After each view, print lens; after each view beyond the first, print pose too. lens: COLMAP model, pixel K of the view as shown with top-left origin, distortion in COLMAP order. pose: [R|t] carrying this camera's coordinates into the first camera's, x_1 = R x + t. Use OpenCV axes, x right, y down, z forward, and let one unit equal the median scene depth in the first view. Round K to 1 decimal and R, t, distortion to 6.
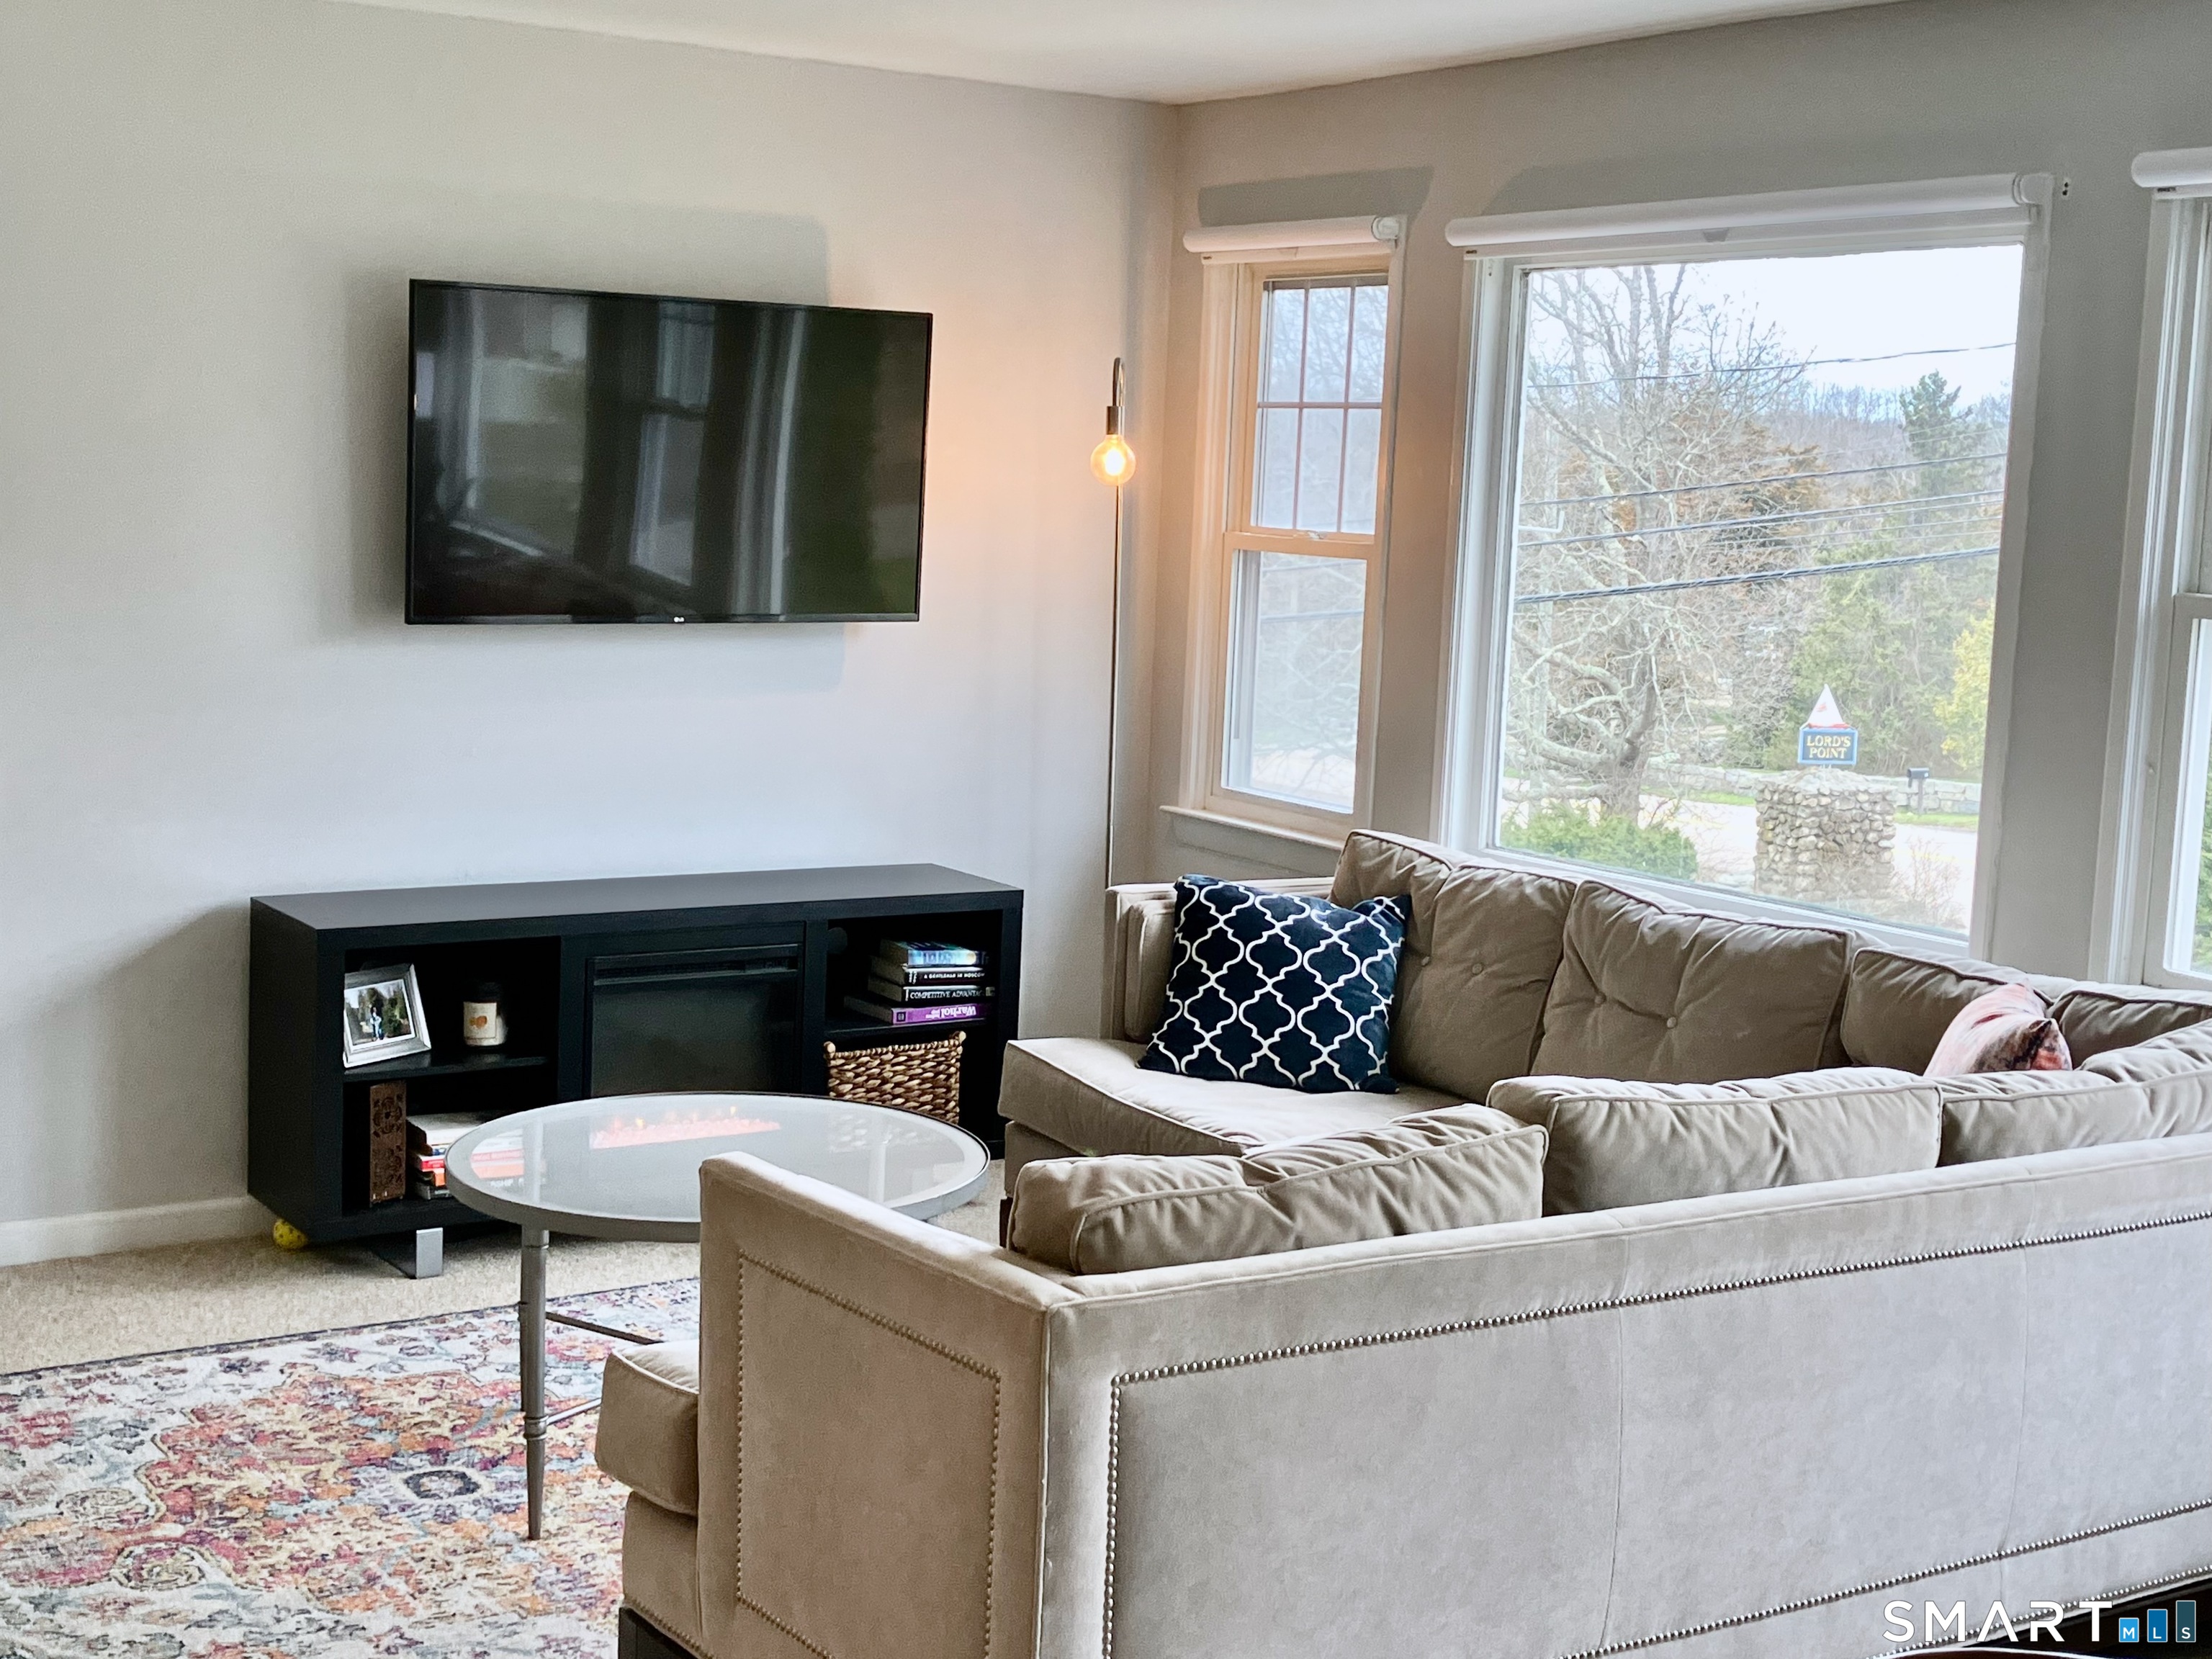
lens RADIAL K [[2562.7, 0, 1106.0], [0, 2562.7, 829.5], [0, 0, 1]] dist [0.155002, -0.485187]
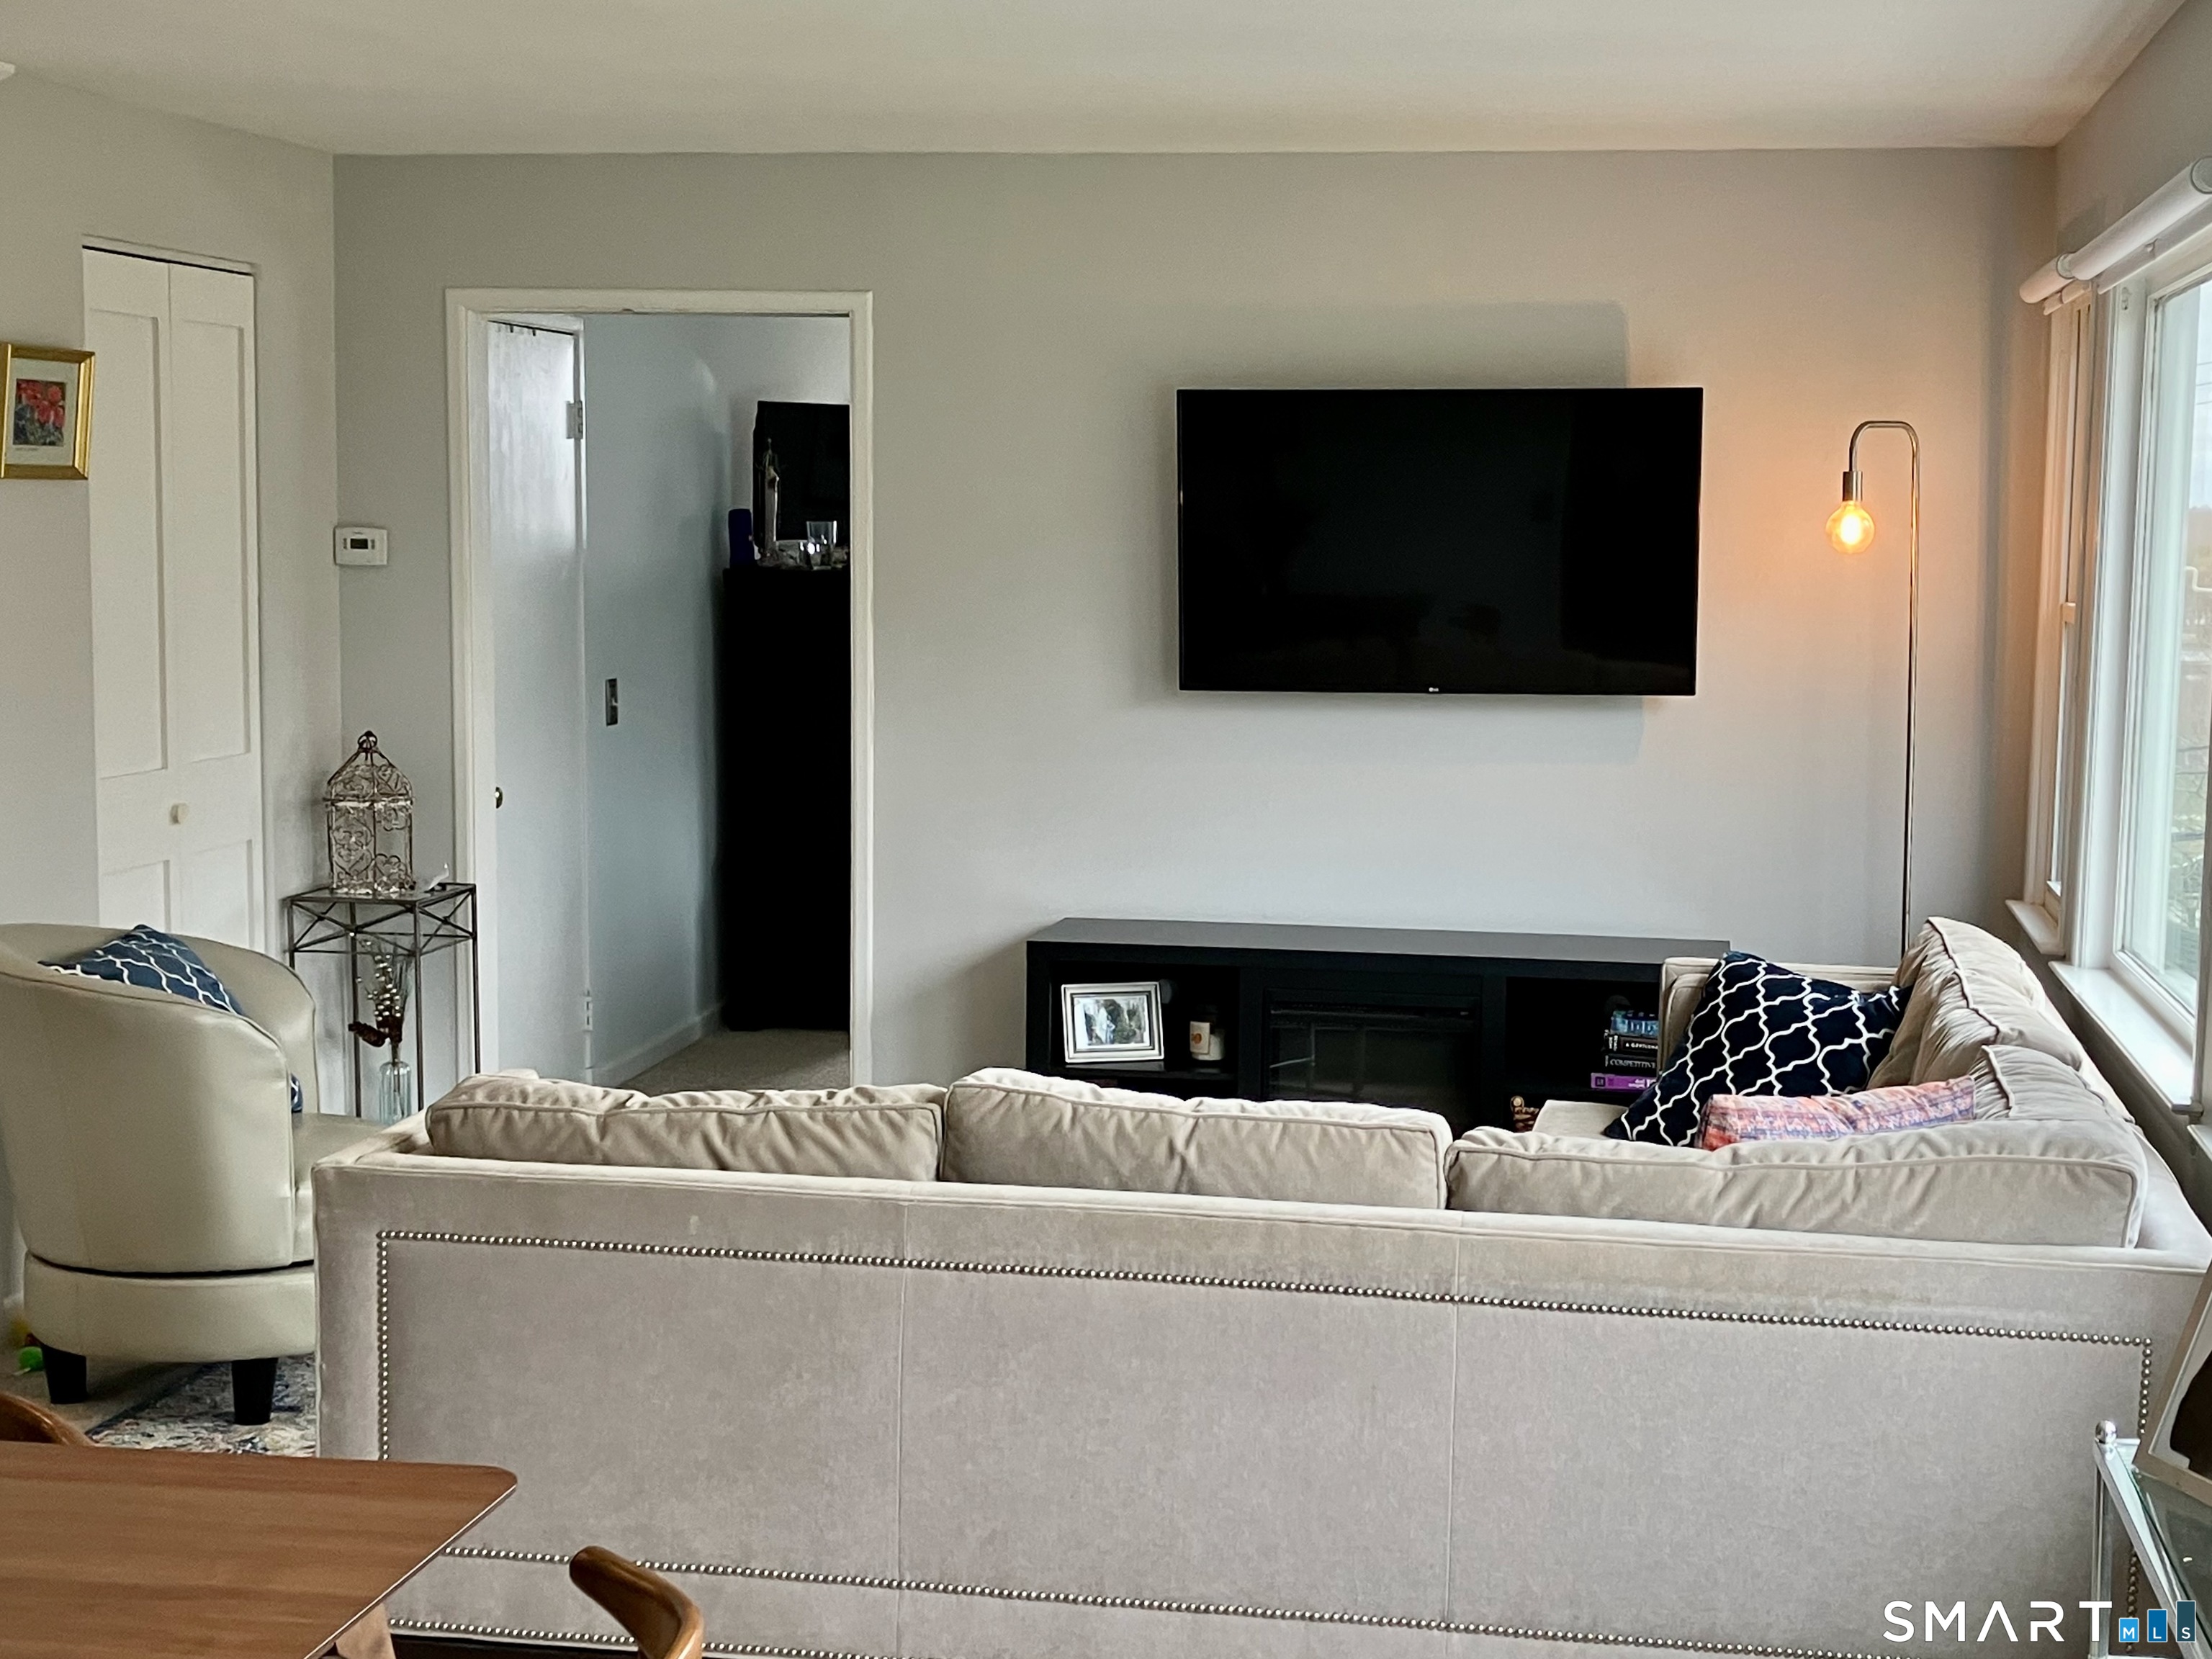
lens RADIAL K [[2562.7, 0, 1106.0], [0, 2562.7, 829.5], [0, 0, 1]] dist [0.155002, -0.485187]
pose [[0.795480, 0.040984, -0.604592, 0.781382], [-0.065098, 0.997716, -0.018020, 0.010554], [0.602473, 0.053692, 0.796331, 0.138744]]
